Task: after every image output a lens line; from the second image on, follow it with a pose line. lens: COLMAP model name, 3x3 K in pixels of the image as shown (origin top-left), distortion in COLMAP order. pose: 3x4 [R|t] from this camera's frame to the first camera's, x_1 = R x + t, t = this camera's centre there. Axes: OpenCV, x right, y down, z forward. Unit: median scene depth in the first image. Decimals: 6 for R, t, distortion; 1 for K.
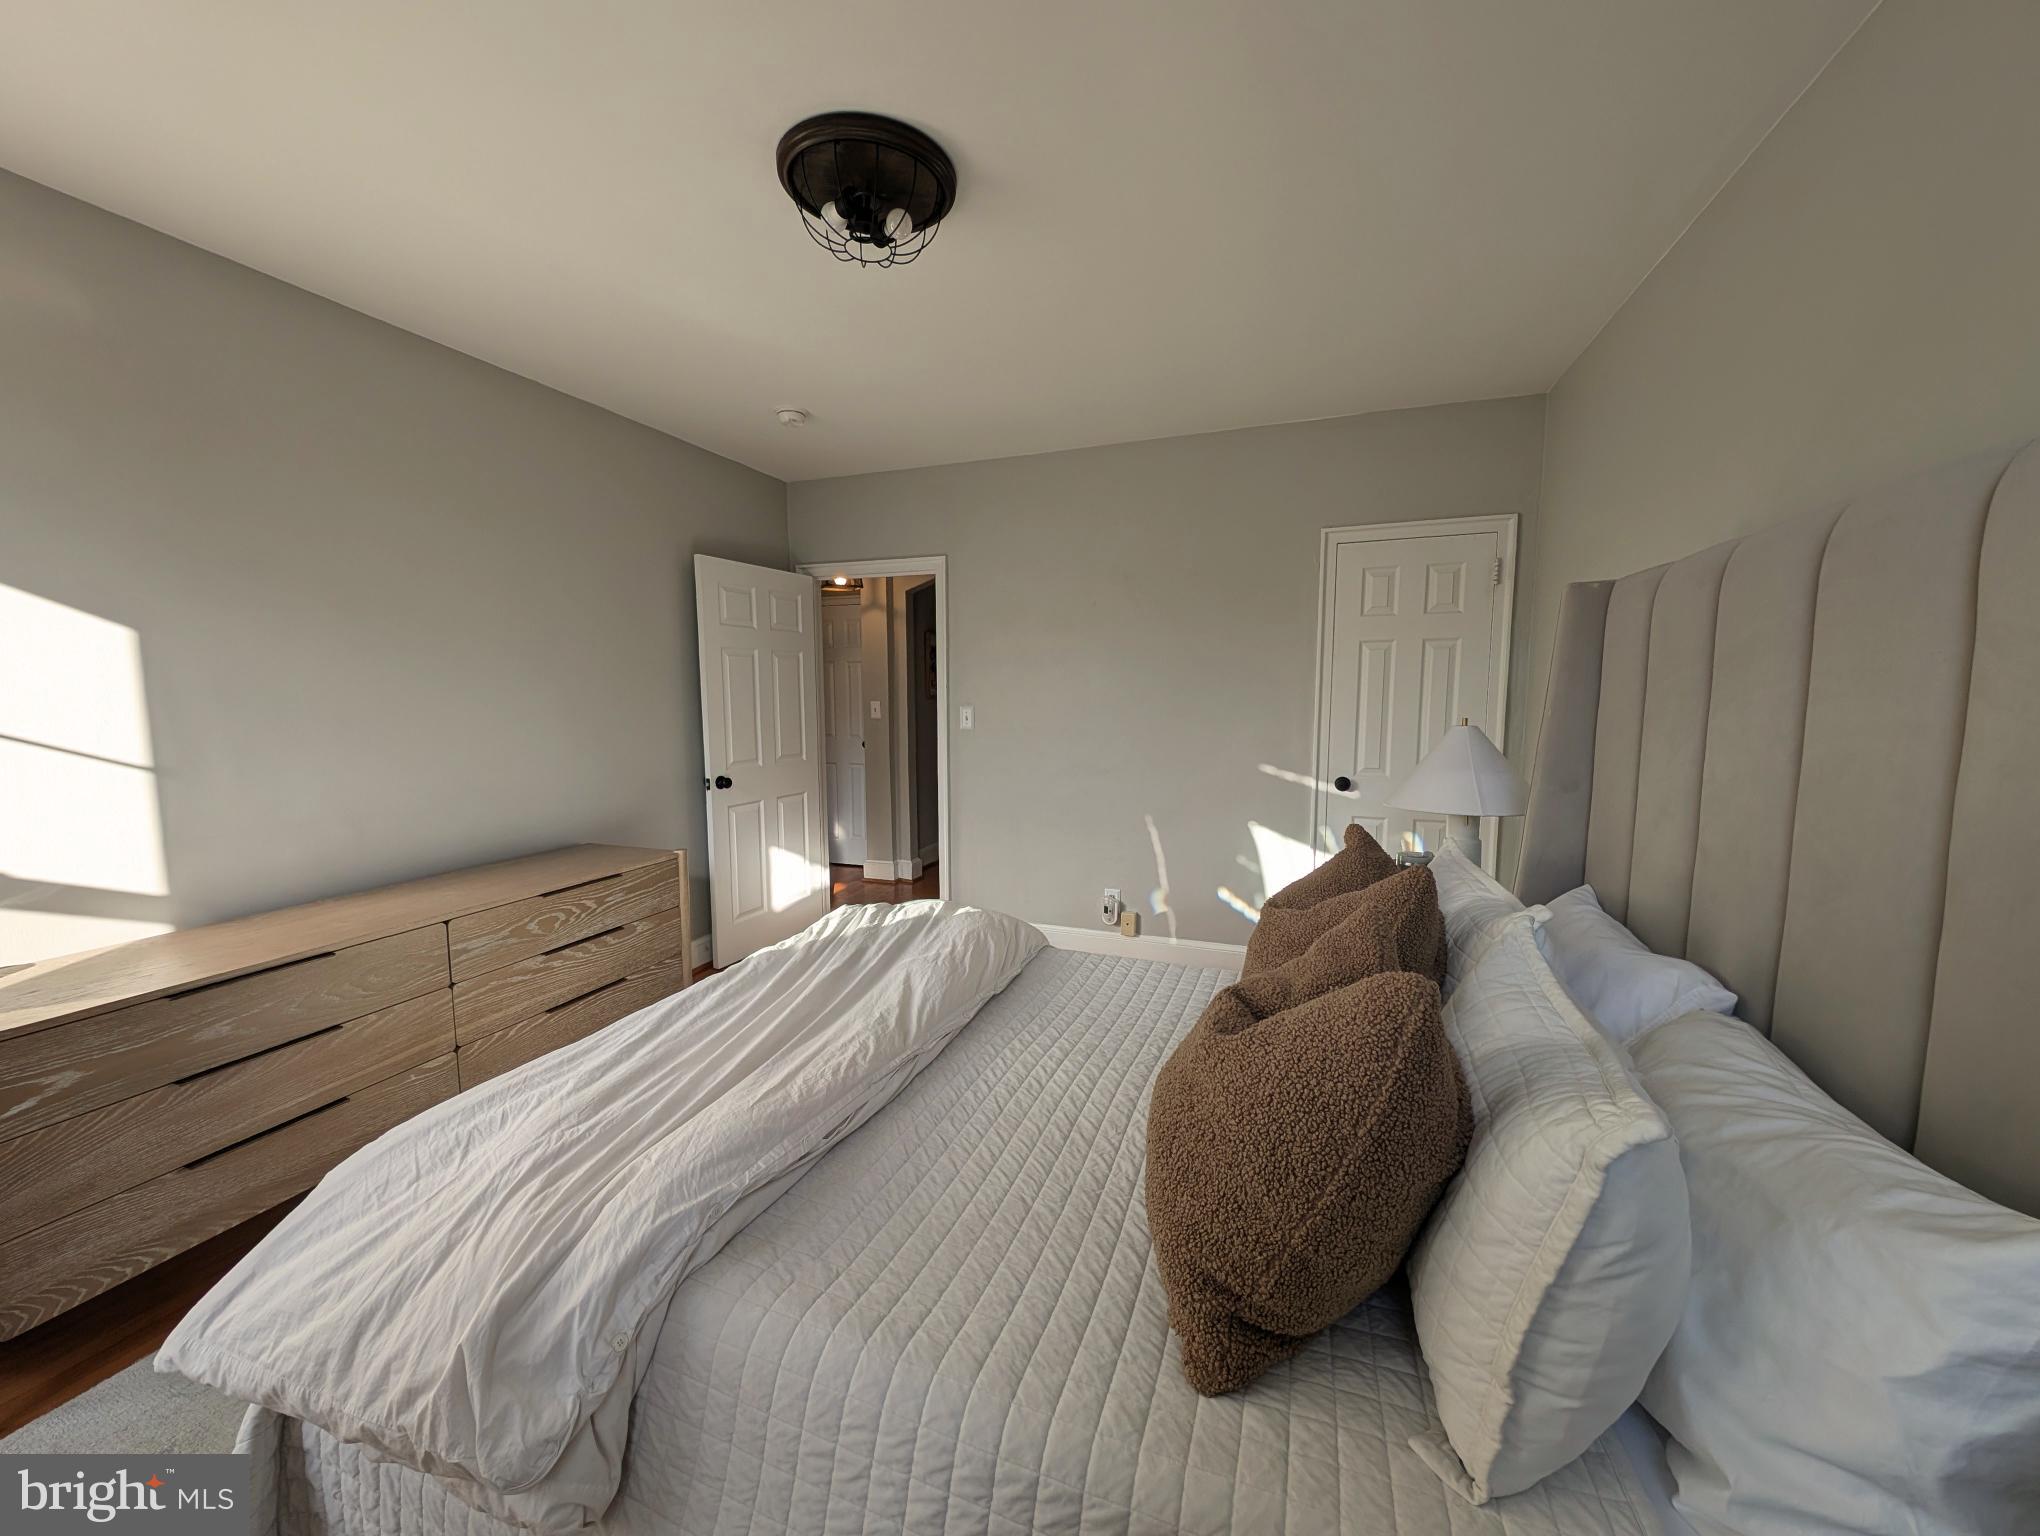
lens RADIAL K [[768.1, 0, 1021.3], [0, 768.1, 766.5], [0, 0, 1]] dist [0.012342, -0.004903]
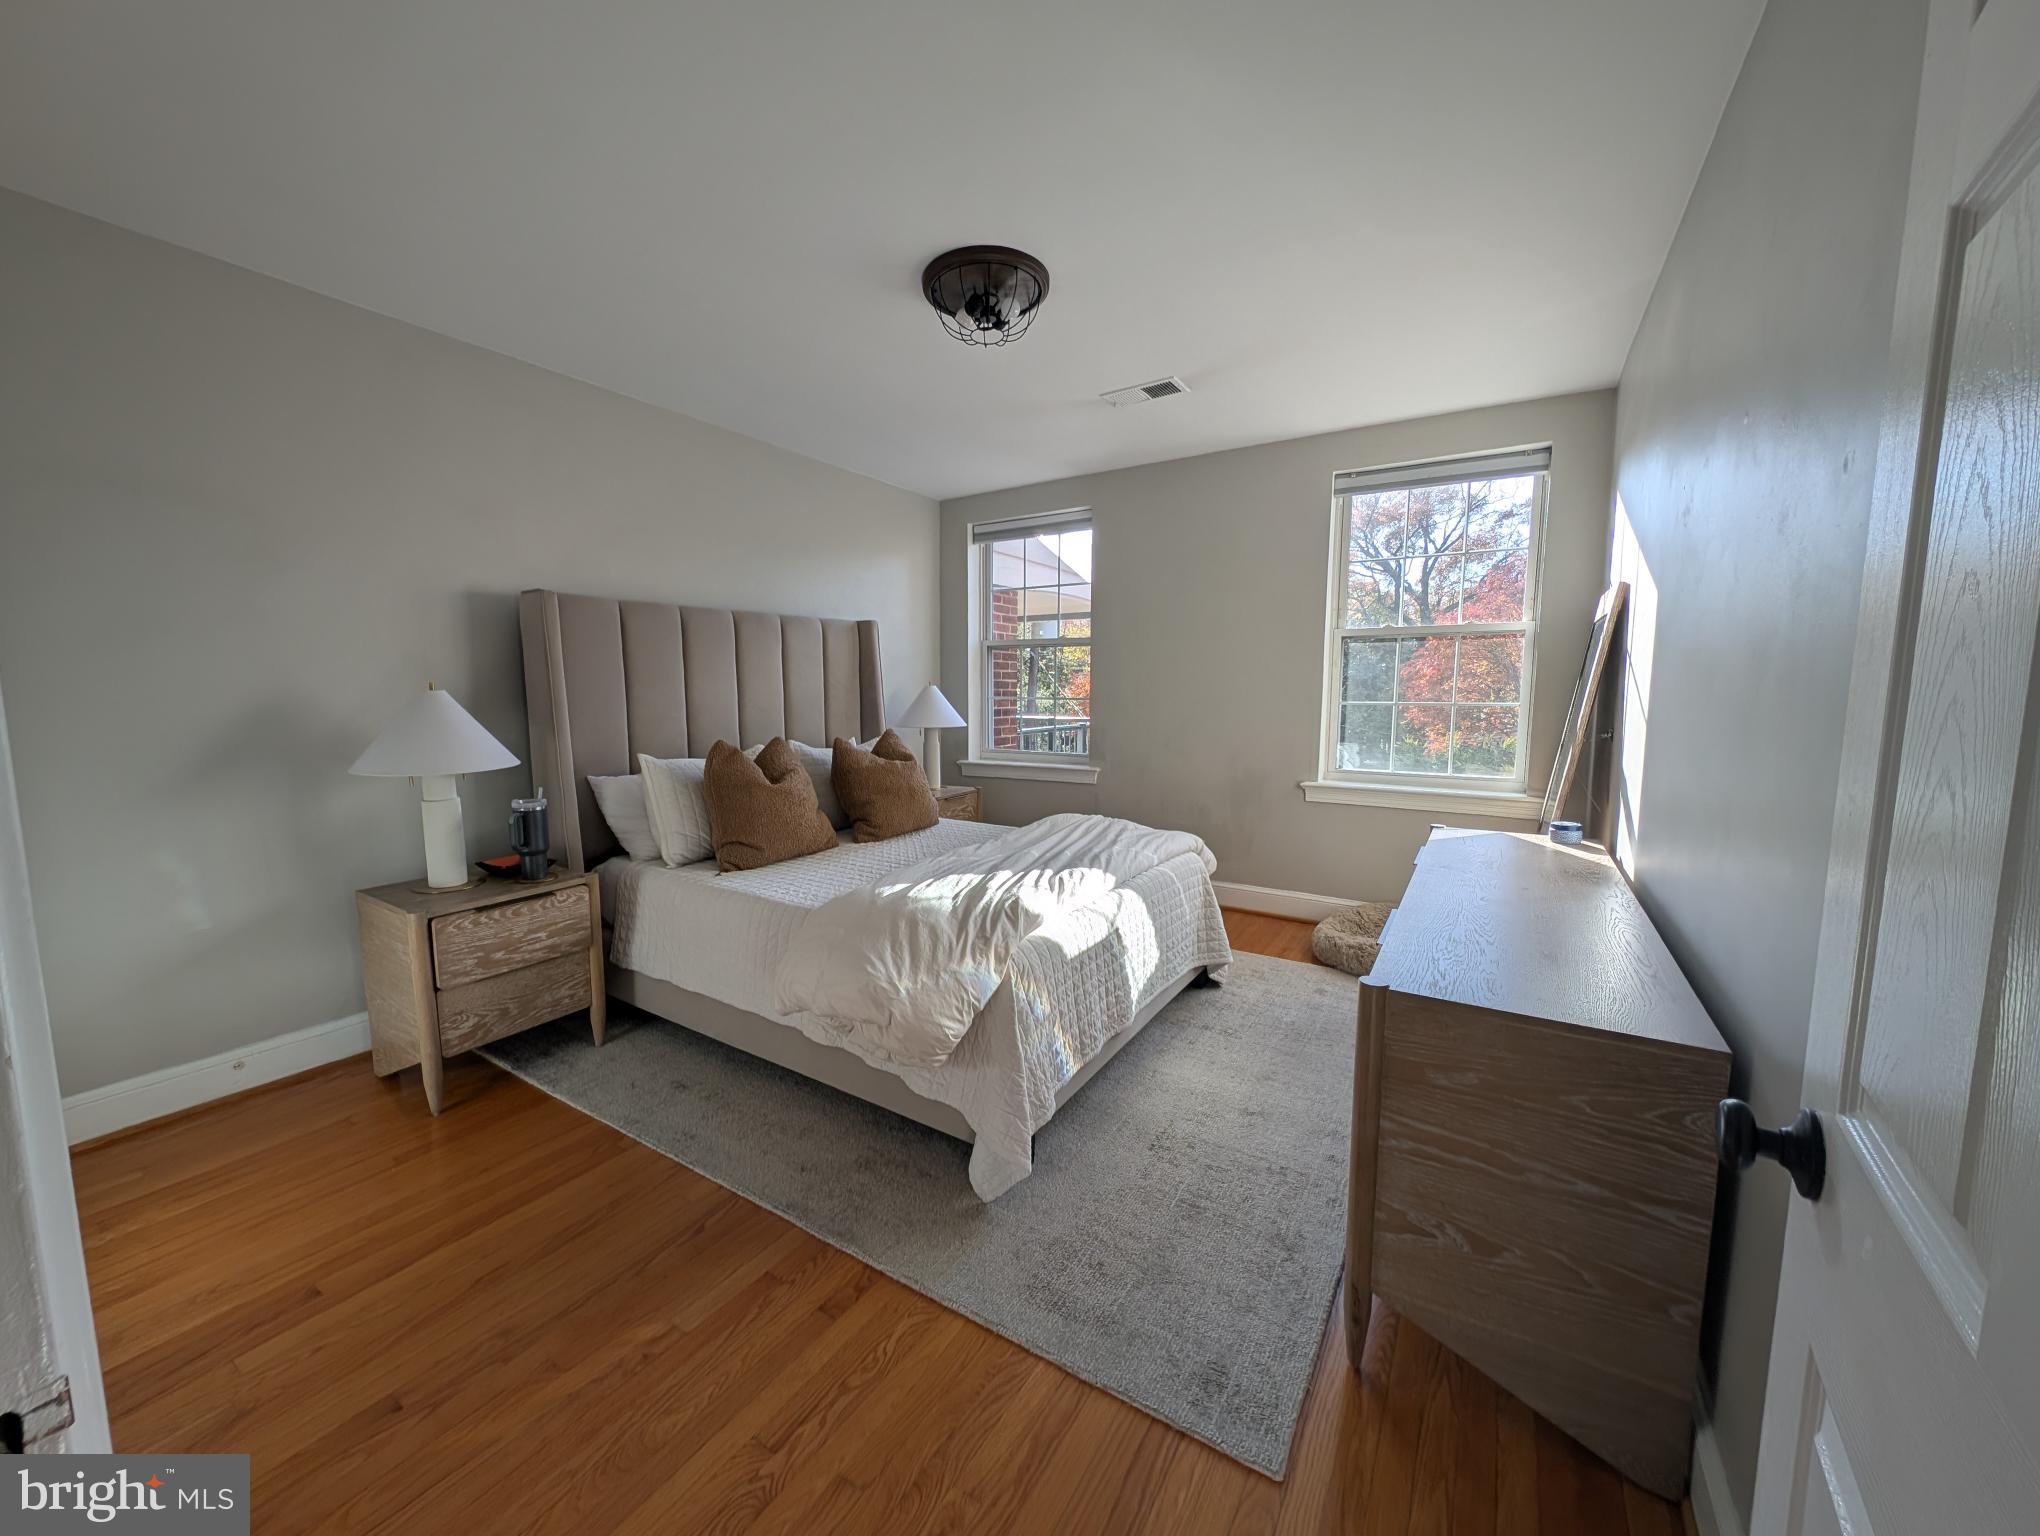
lens RADIAL K [[768.1, 0, 1015.6], [0, 768.1, 769.3], [0, 0, 1]] dist [0.012342, -0.004903]
pose [[-0.977154, -0.024155, 0.211156, -0.496095], [0.021244, 0.977445, 0.210119, -0.172890], [-0.211469, 0.209804, -0.954601, 2.175984]]
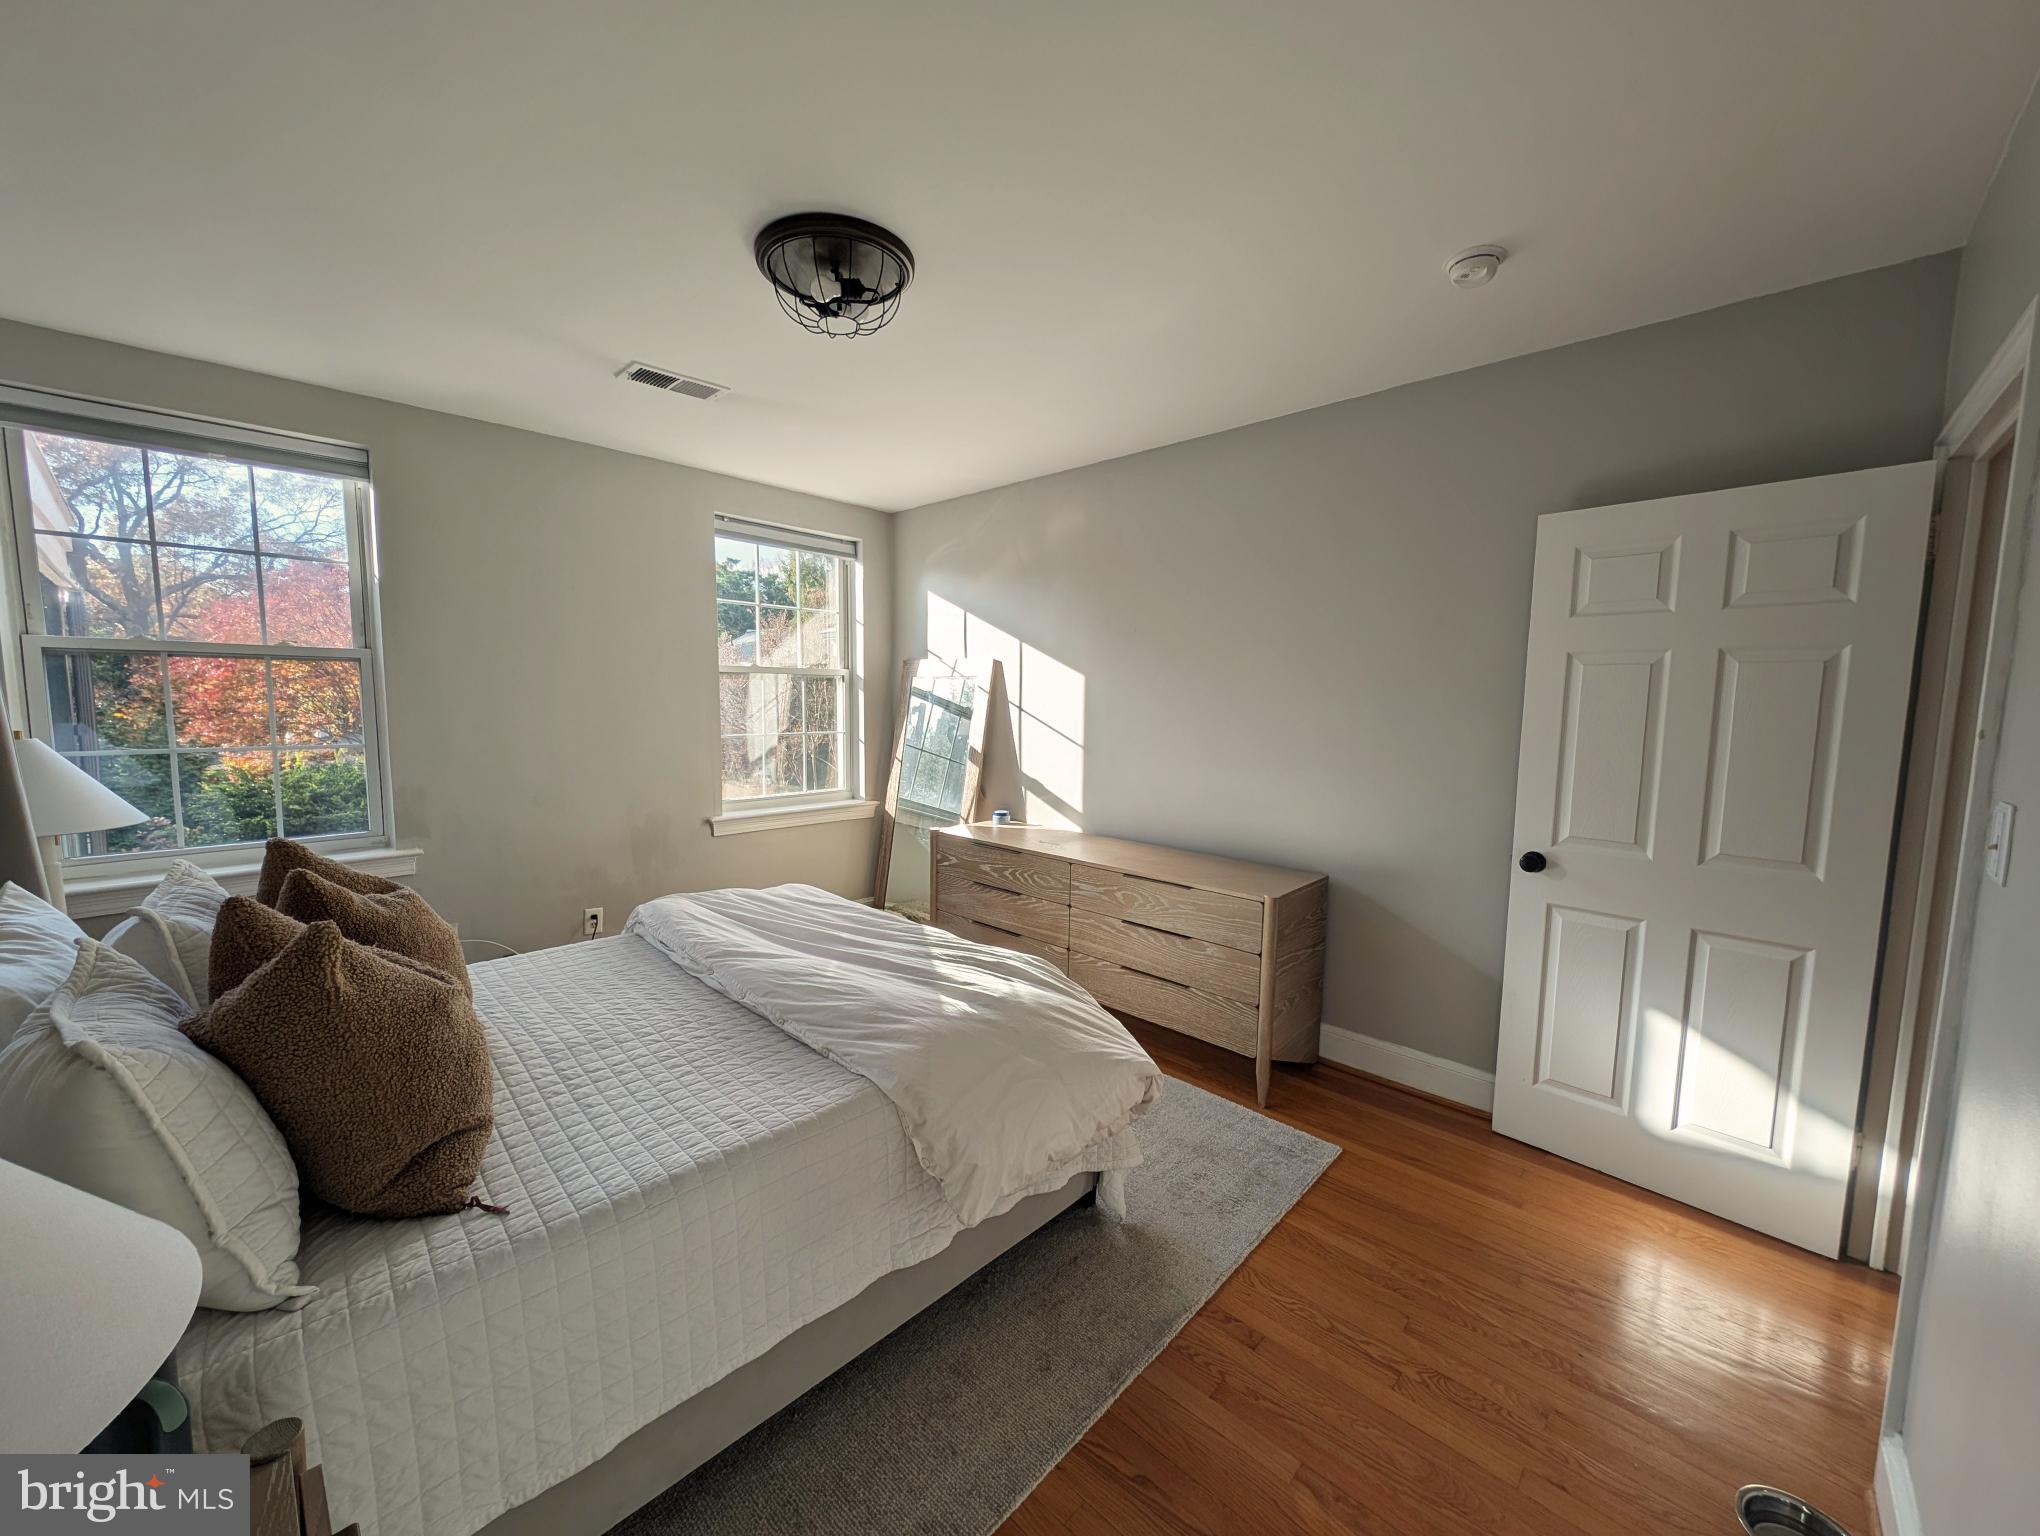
lens RADIAL K [[768.1, 0, 1018.5], [0, 768.1, 771.2], [0, 0, 1]] dist [0.012342, -0.004903]
pose [[-0.399023, 0.084307, -0.913057, 0.688740], [-0.107896, 0.984529, 0.138059, -0.181556], [0.910571, 0.153604, -0.383753, 1.564940]]
